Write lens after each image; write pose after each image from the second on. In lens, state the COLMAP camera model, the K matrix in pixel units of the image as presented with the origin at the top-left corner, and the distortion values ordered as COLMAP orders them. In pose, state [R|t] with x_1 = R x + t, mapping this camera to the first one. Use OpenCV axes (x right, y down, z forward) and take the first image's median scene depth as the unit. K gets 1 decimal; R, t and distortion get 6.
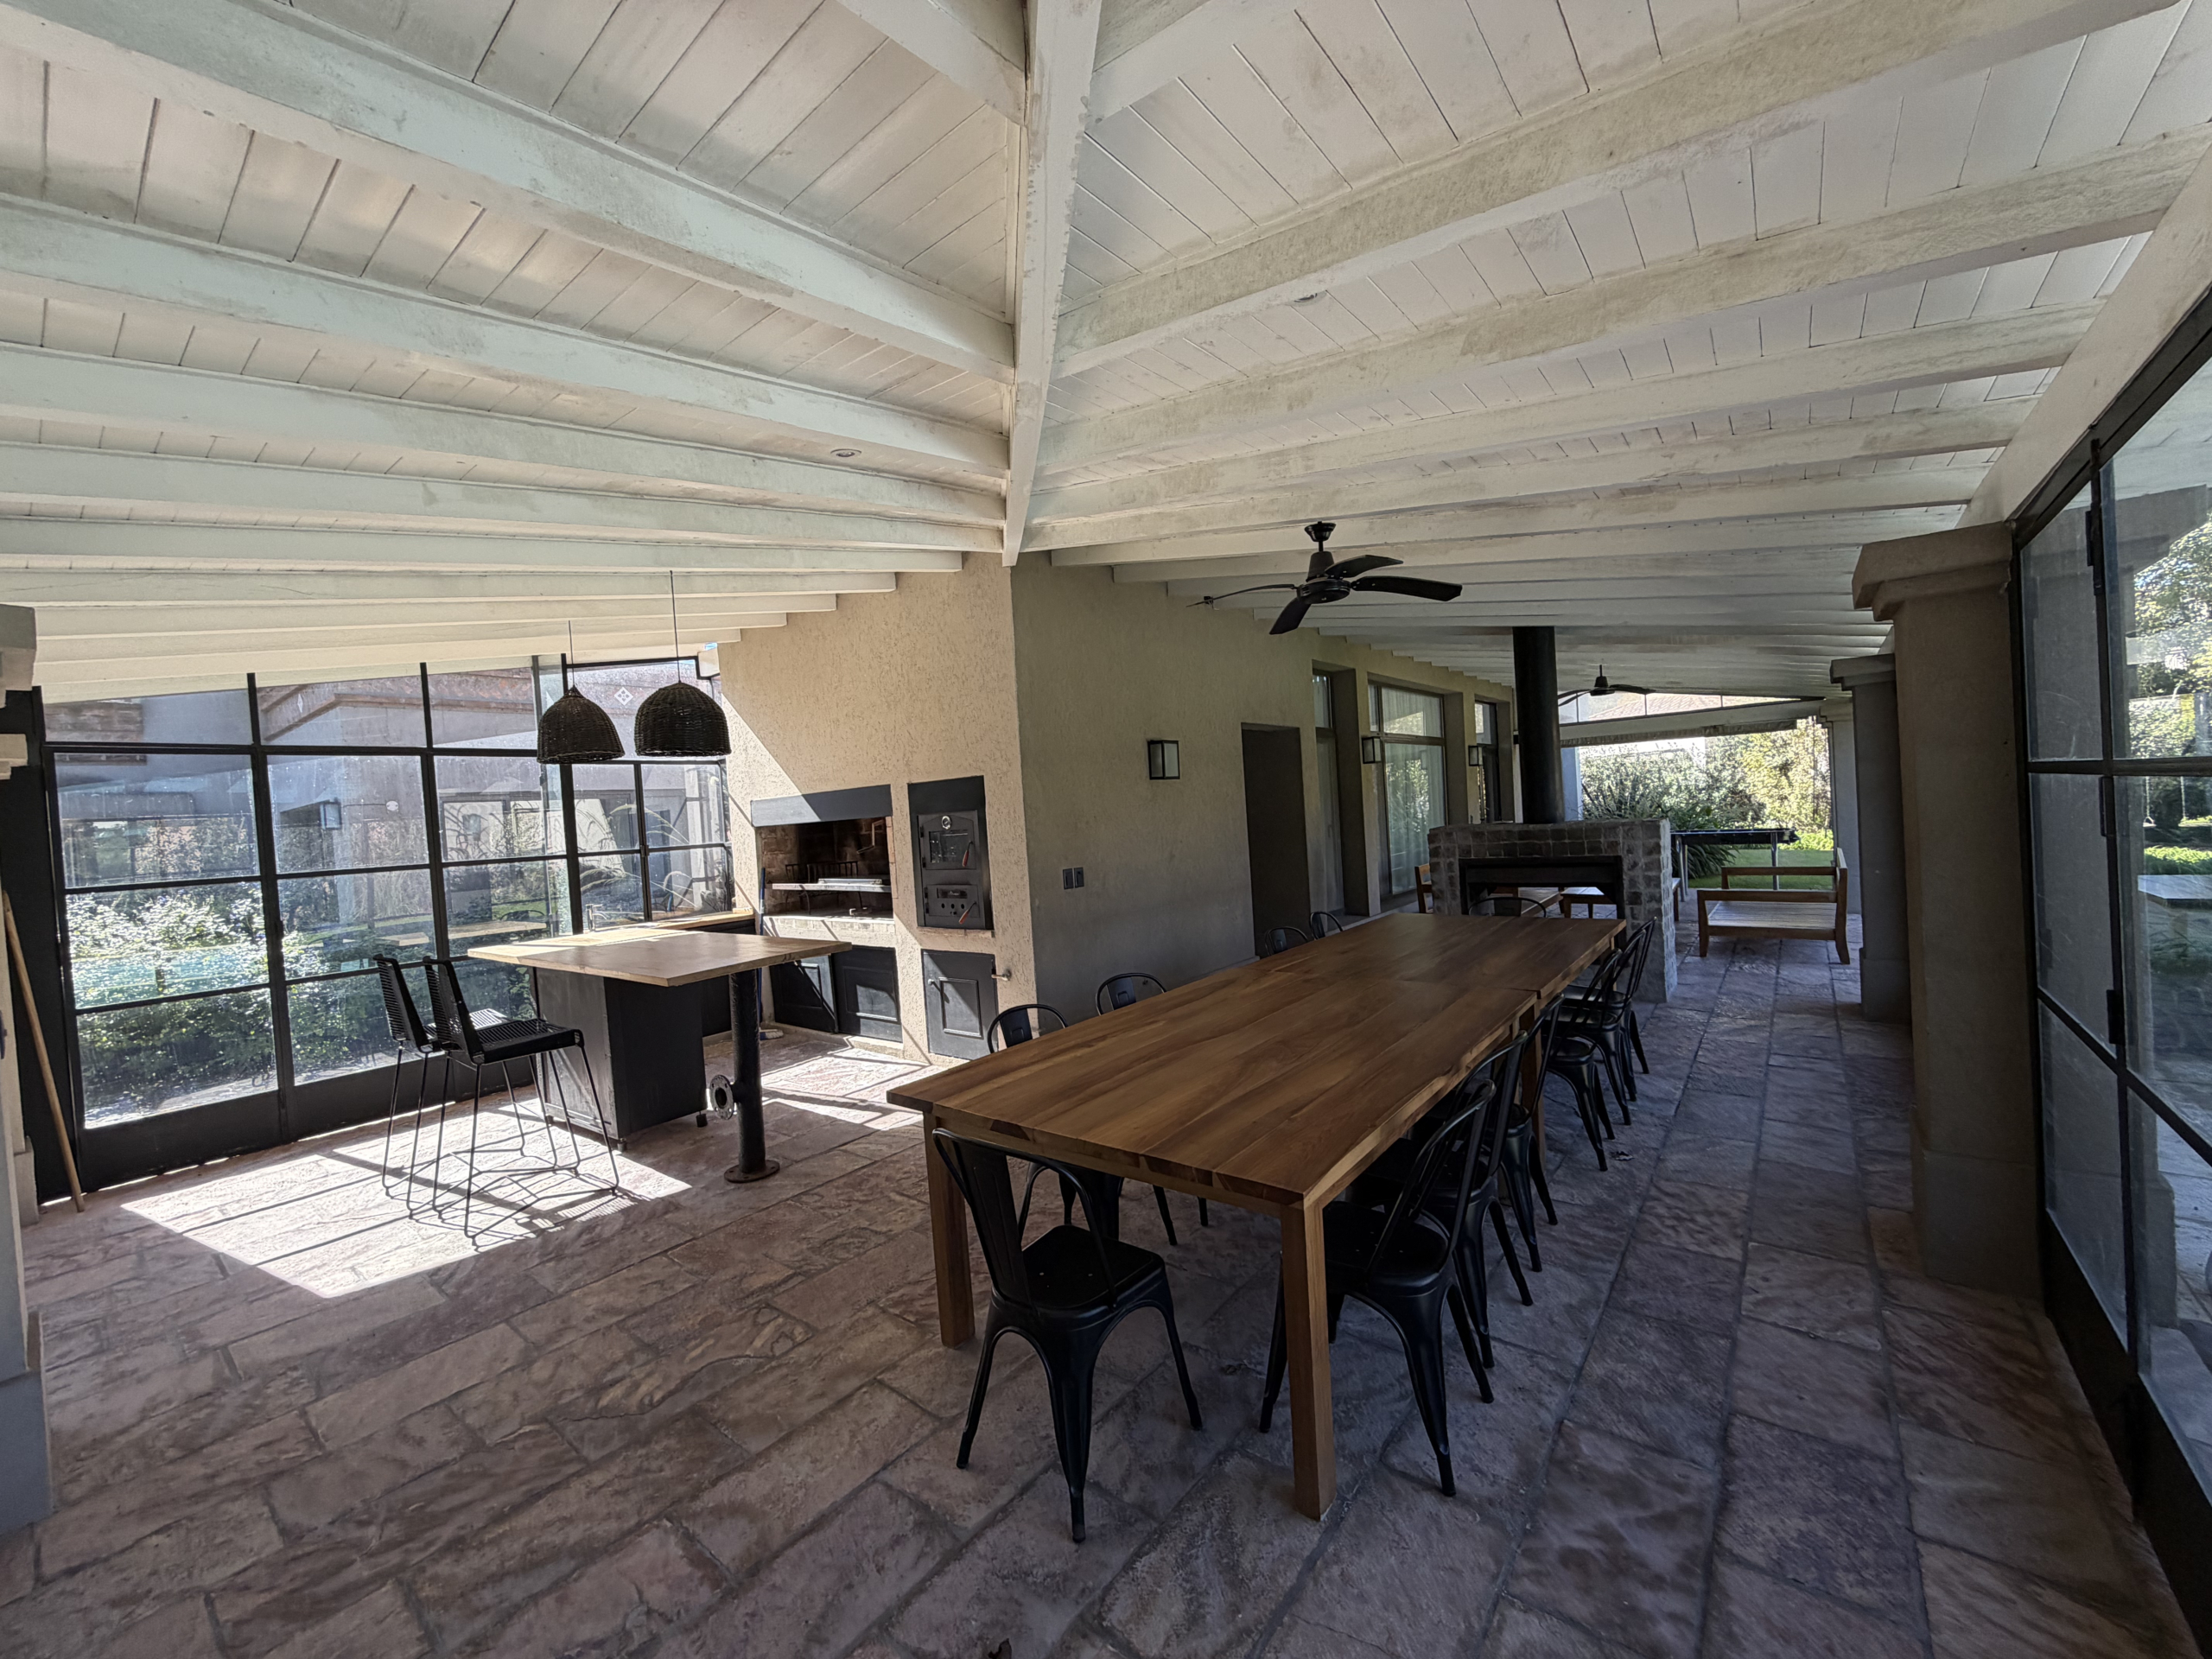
lens RADIAL K [[885.4, 0, 1102.4], [0, 885.4, 832.1], [0, 0, 1]] dist [0.000893, -0.000180]
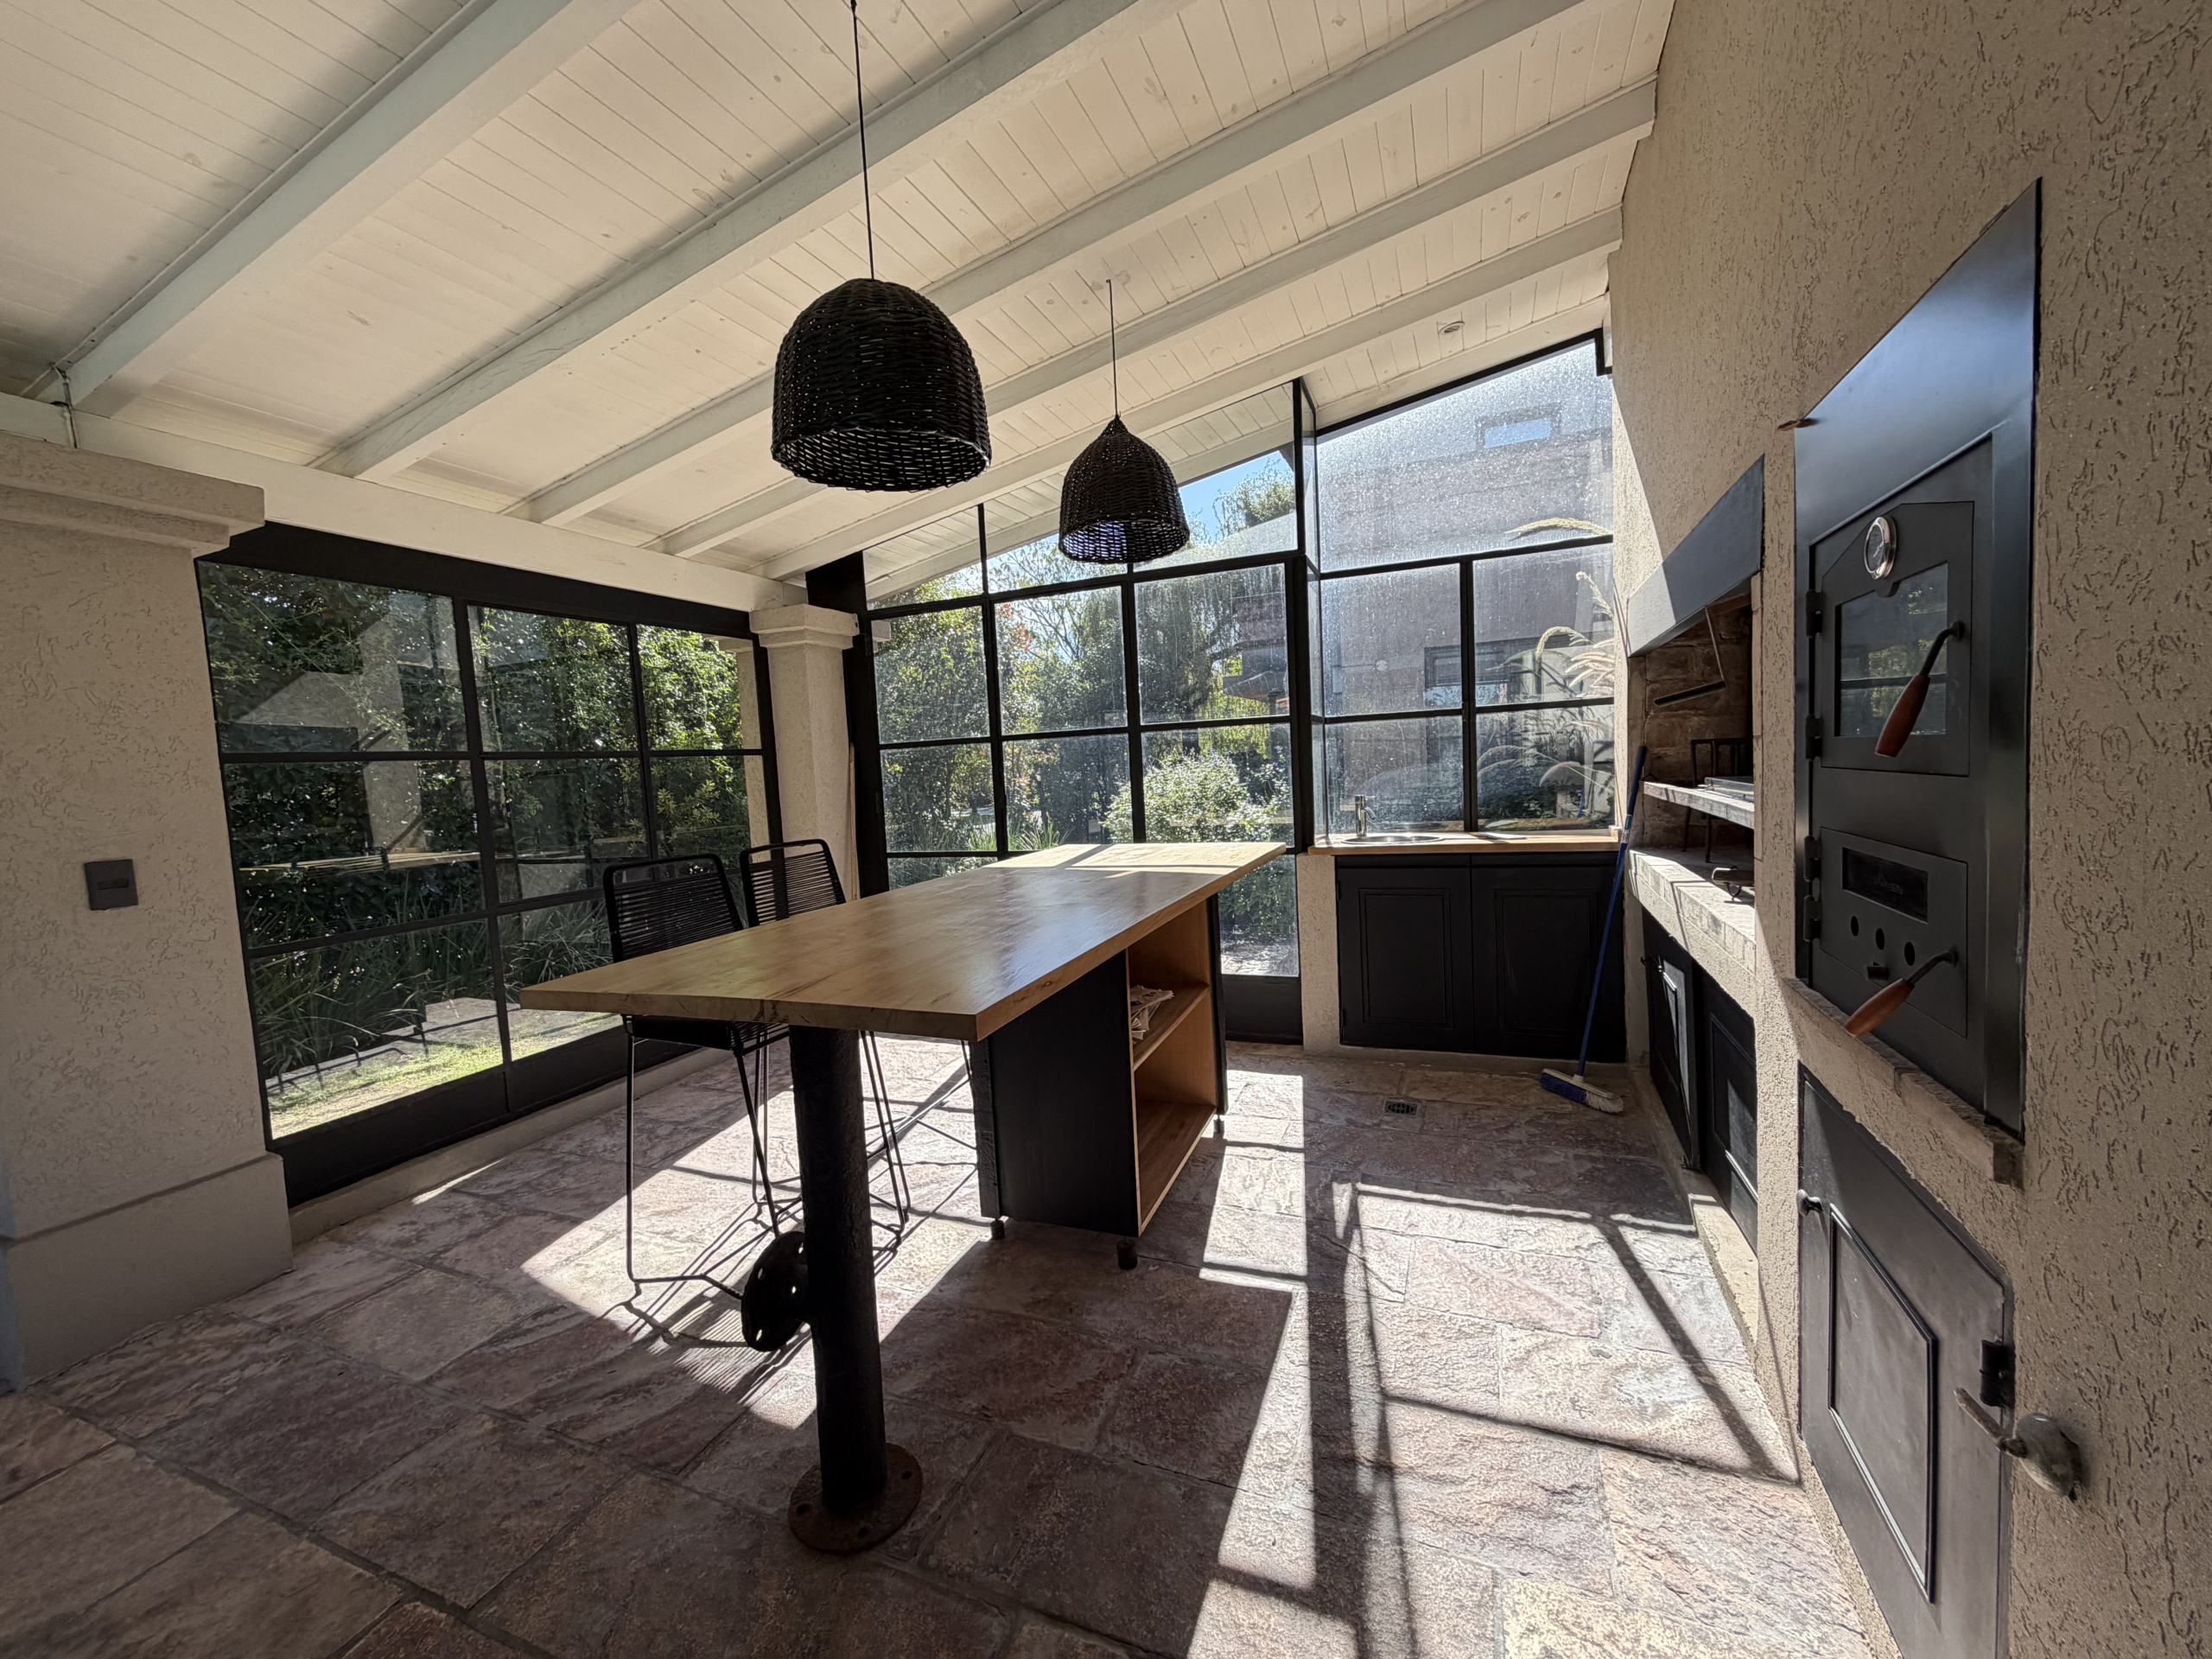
lens RADIAL K [[885.4, 0, 1094.7], [0, 885.4, 827.5], [0, 0, 1]] dist [0.000893, -0.000180]
pose [[0.262471, 0.118938, -0.957582, -0.016834], [0.017303, 0.991635, 0.127910, 0.032978], [0.964785, -0.050141, 0.258217, 1.076494]]
